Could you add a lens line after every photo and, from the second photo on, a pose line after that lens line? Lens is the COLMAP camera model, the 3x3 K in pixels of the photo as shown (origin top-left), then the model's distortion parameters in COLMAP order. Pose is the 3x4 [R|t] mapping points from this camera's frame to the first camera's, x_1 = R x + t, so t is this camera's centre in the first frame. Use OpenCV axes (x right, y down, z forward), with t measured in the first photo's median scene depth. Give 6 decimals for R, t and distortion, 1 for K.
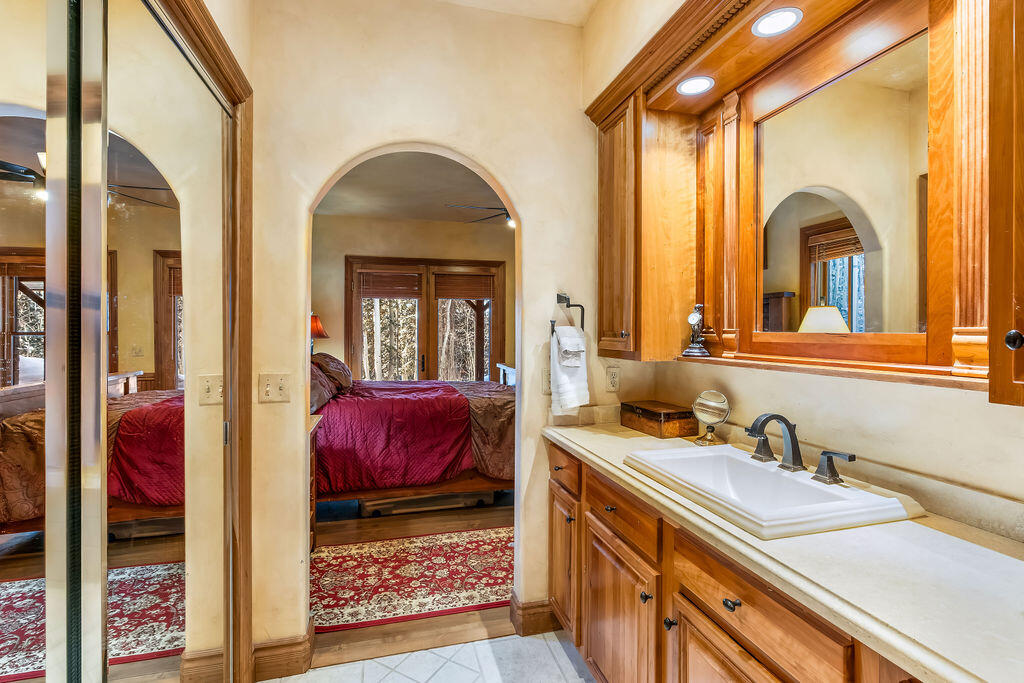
lens RADIAL K [[475.1, 0, 509.7], [0, 475.1, 329.3], [0, 0, 1]] dist [-0.002397, -0.000330]
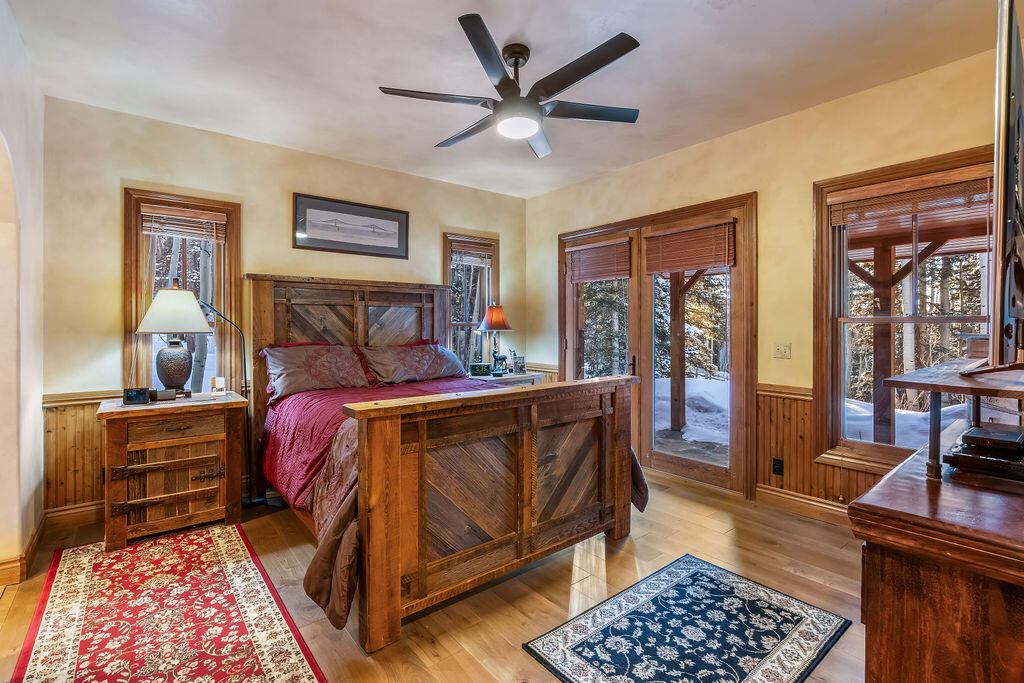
lens RADIAL K [[475.1, 0, 509.7], [0, 475.1, 329.3], [0, 0, 1]] dist [-0.002397, -0.000330]
pose [[0.402386, 0.002448, -0.915467, 0.843172], [0.001820, 0.999992, 0.003474, 0.025524], [0.915468, -0.003064, 0.402379, 1.191797]]
